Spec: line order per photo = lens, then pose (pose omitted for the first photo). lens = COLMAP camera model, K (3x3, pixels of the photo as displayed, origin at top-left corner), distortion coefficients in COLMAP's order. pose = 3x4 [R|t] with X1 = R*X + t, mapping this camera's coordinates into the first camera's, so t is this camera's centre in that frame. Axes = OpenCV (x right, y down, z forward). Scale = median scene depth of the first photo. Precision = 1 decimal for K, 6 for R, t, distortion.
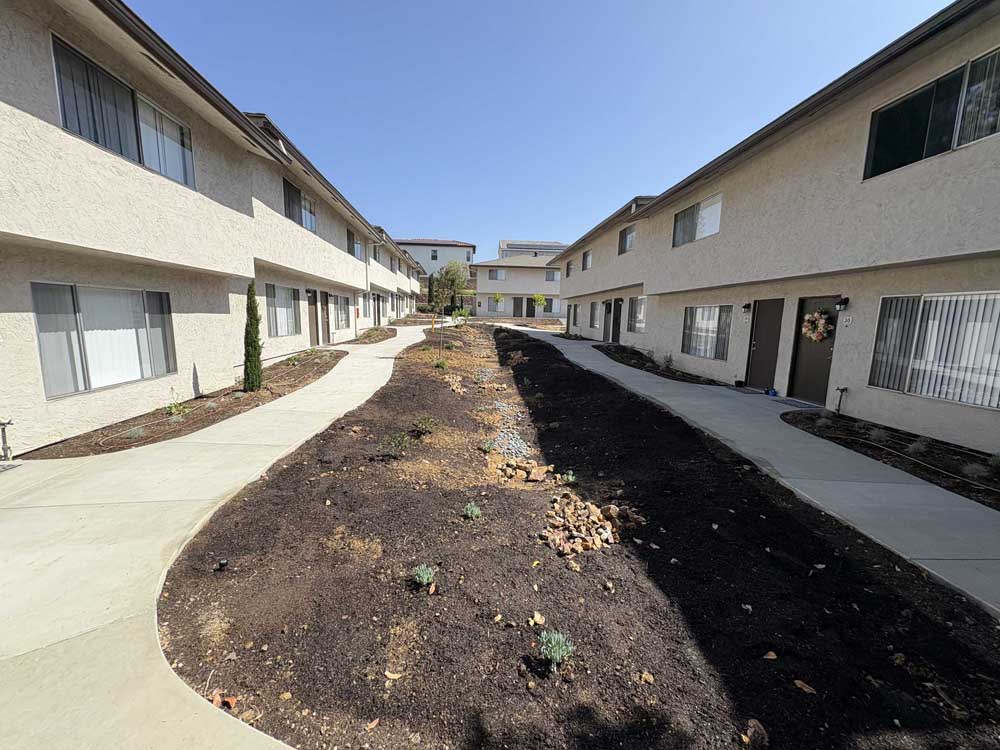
lens RADIAL K [[396.7, 0, 499.9], [0, 396.7, 376.6], [0, 0, 1]] dist [-0.001478, 0.000031]
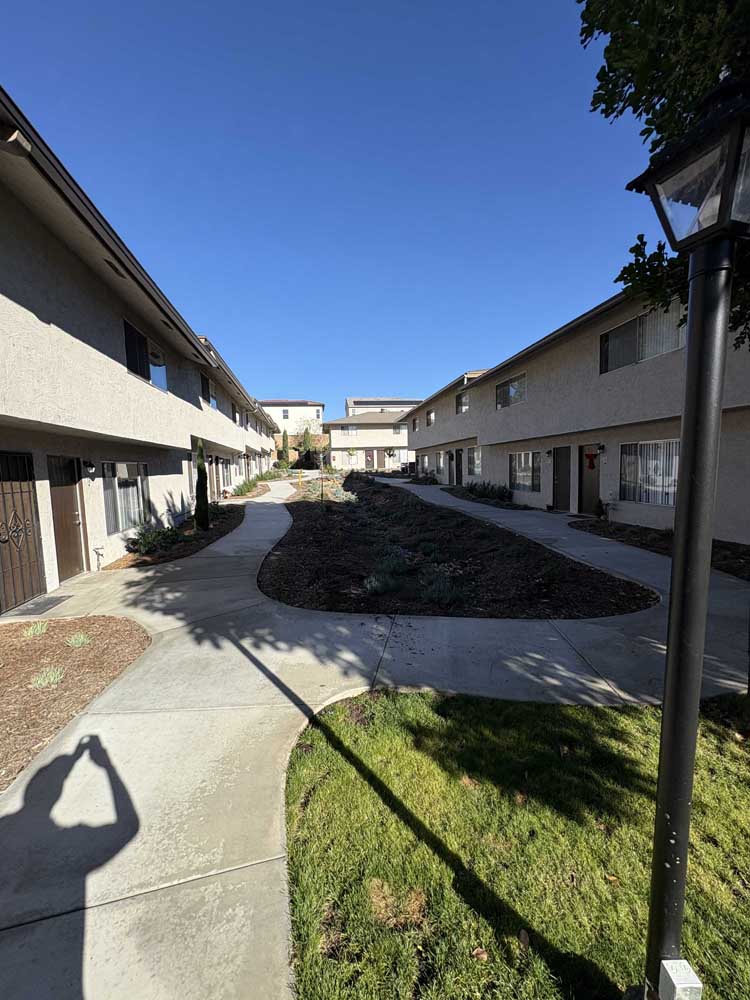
lens RADIAL K [[396.7, 0, 372.5], [0, 396.7, 502.0], [0, 0, 1]] dist [-0.001478, 0.000031]
pose [[0.996307, -0.055919, 0.065150, -0.095663], [0.059988, 0.996255, -0.062265, 0.045773], [-0.061425, 0.065944, 0.995931, -0.332051]]
